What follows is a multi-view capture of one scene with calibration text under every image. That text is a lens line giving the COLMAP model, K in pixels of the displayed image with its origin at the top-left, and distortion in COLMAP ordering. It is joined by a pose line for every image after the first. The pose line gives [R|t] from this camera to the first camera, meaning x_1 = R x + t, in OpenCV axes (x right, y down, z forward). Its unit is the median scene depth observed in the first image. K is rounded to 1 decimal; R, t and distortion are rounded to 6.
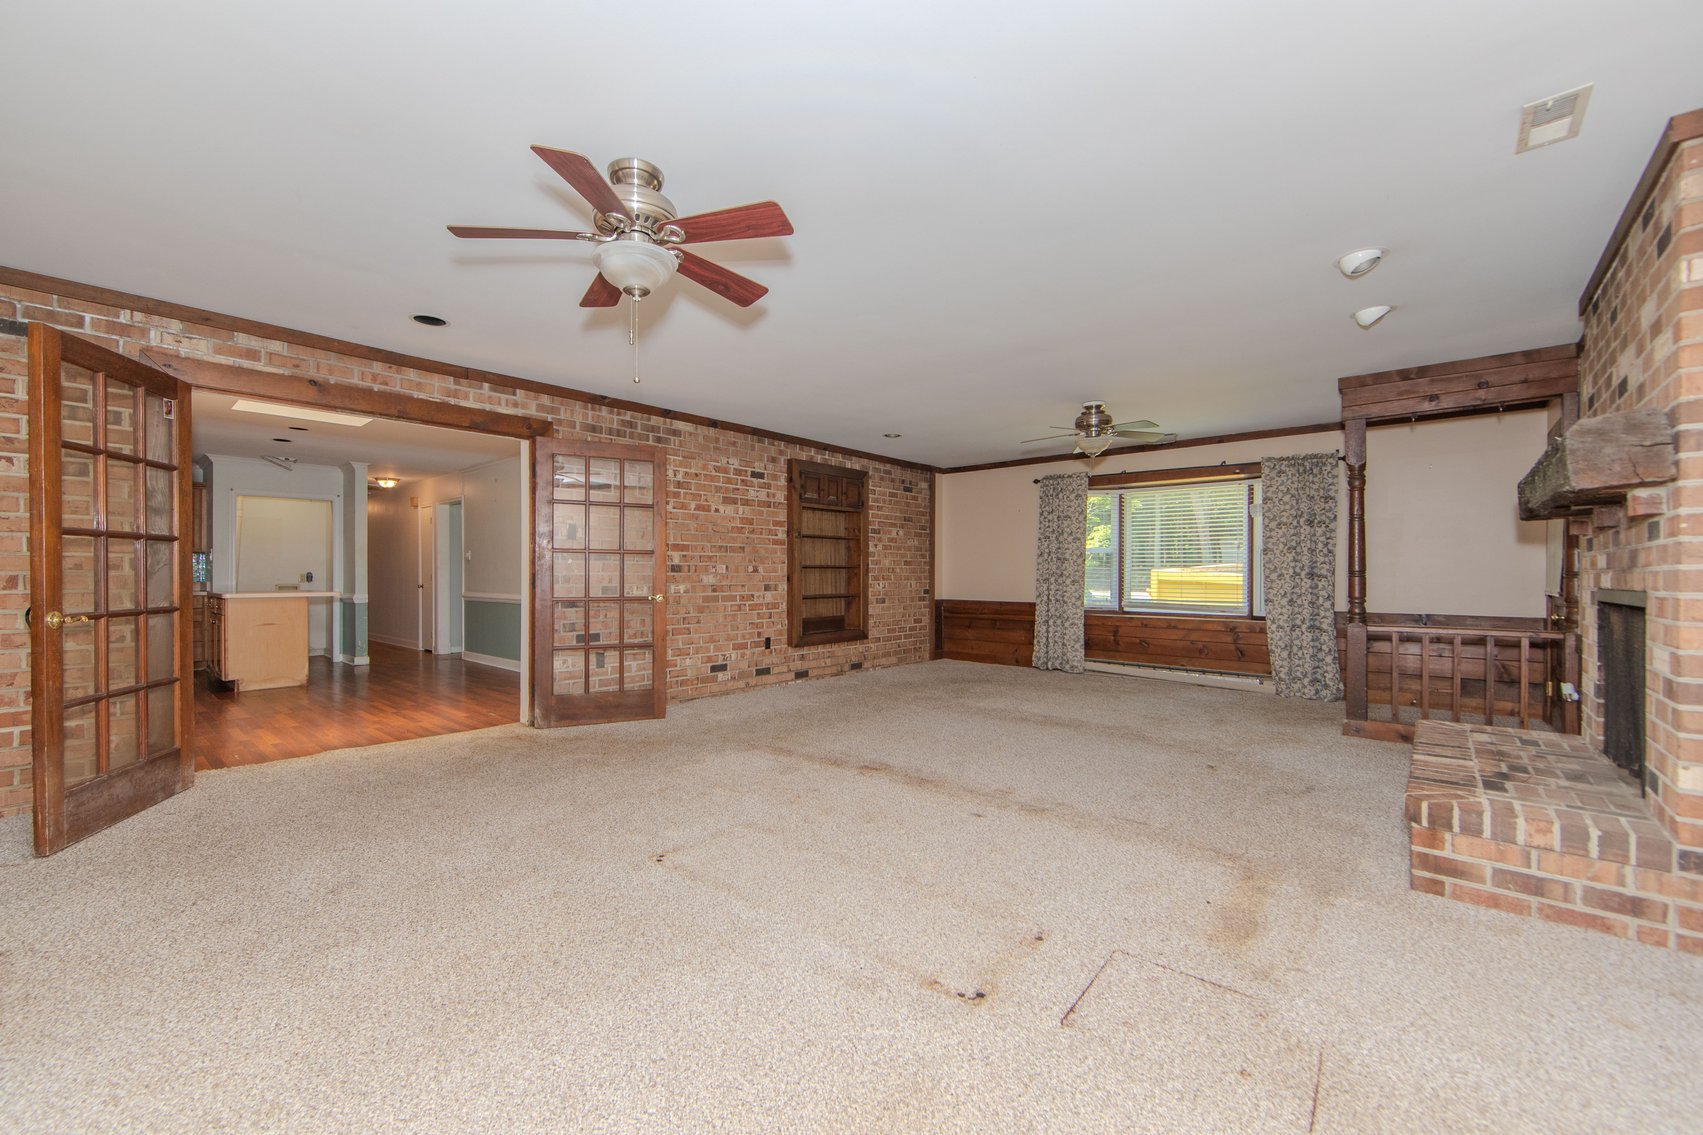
lens RADIAL K [[660.9, 0, 847.2], [0, 660.9, 573.1], [0, 0, 1]] dist [-0.001722, -0.000333]
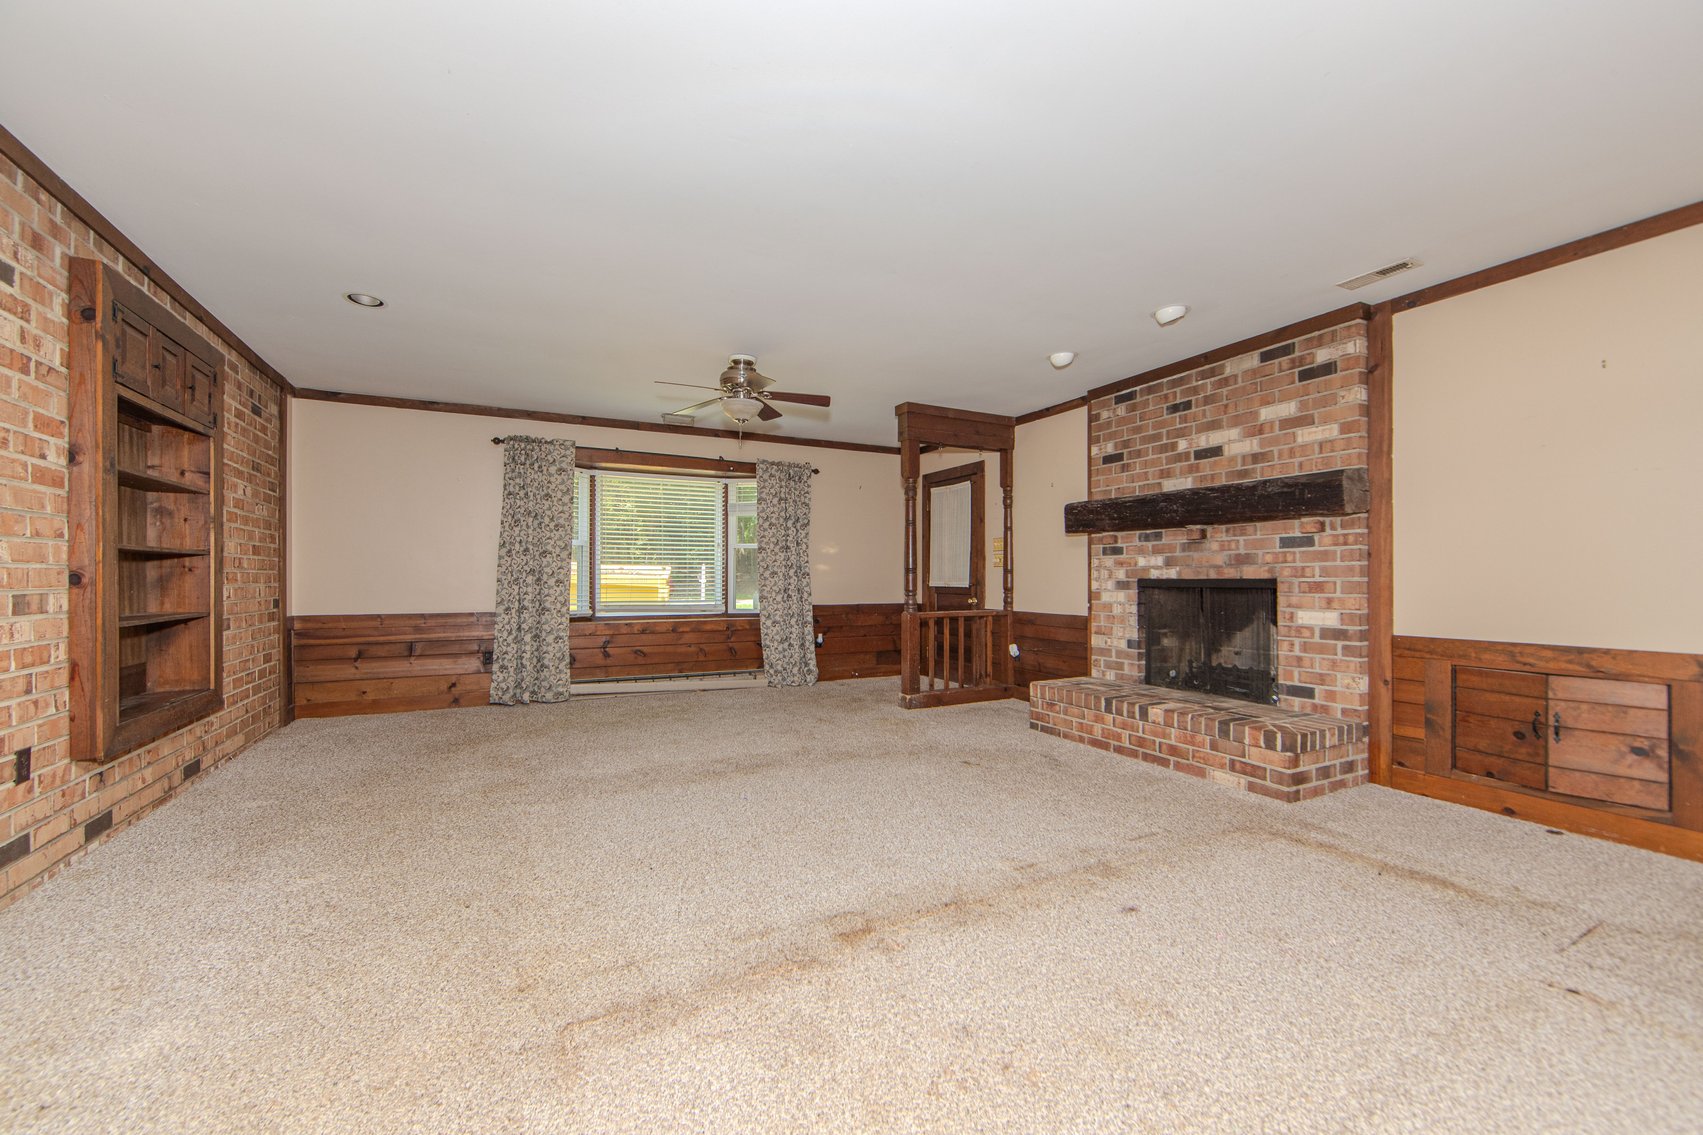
lens RADIAL K [[660.9, 0, 847.2], [0, 660.9, 573.1], [0, 0, 1]] dist [-0.001722, -0.000333]
pose [[0.400053, 0.003286, 0.916486, -0.260687], [0.000830, 0.999992, -0.003948, 0.007318], [-0.916492, 0.002340, 0.400047, 0.464343]]
